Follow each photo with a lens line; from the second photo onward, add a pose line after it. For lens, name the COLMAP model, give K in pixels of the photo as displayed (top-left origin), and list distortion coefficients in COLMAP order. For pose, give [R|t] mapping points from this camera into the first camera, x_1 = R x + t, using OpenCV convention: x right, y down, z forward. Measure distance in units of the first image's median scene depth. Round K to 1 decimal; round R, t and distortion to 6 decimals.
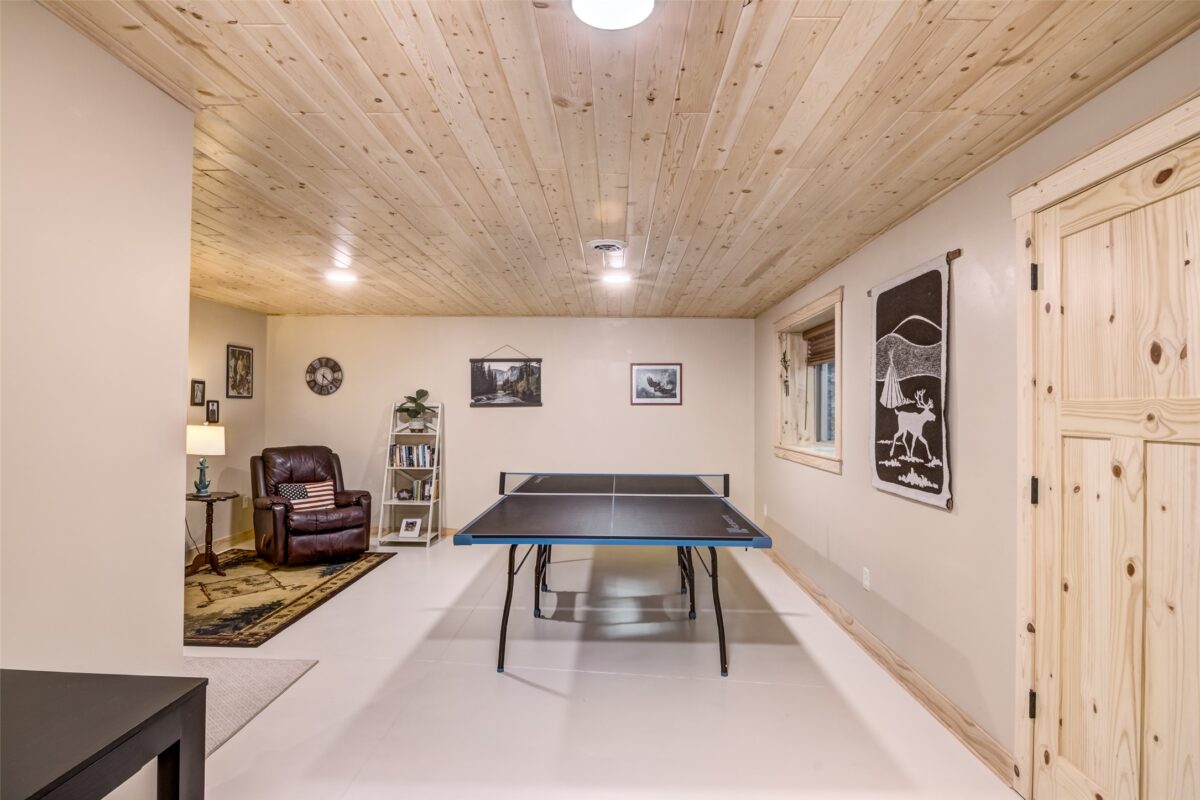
lens RADIAL K [[621.6, 0, 600.0], [0, 621.6, 400.0], [0, 0, 1]] dist [-0.014822, -0.000851]
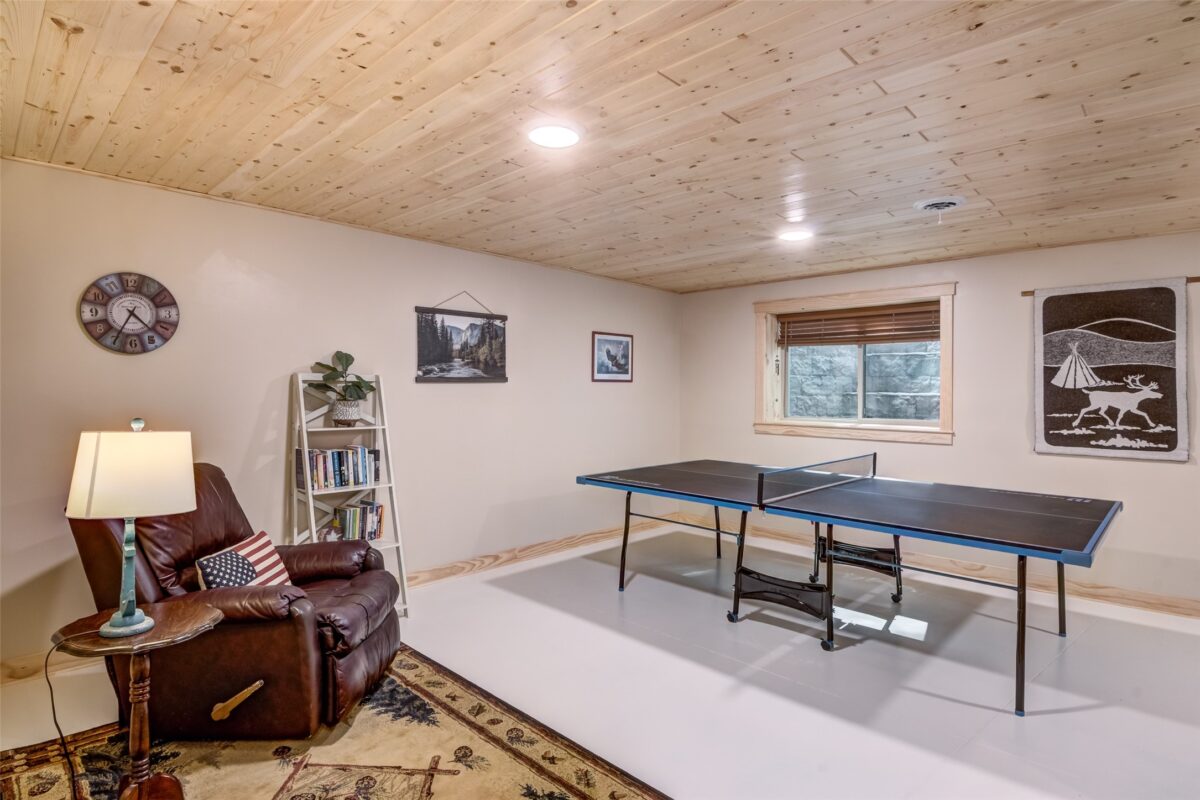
lens RADIAL K [[613.1, 0, 600.0], [0, 613.1, 400.0], [0, 0, 1]] dist [-0.027355, -0.000498]
pose [[0.675996, -0.012497, 0.736800, -0.545514], [-0.015706, 0.999385, 0.031360, 0.006701], [-0.736738, -0.032771, 0.675384, 0.439819]]
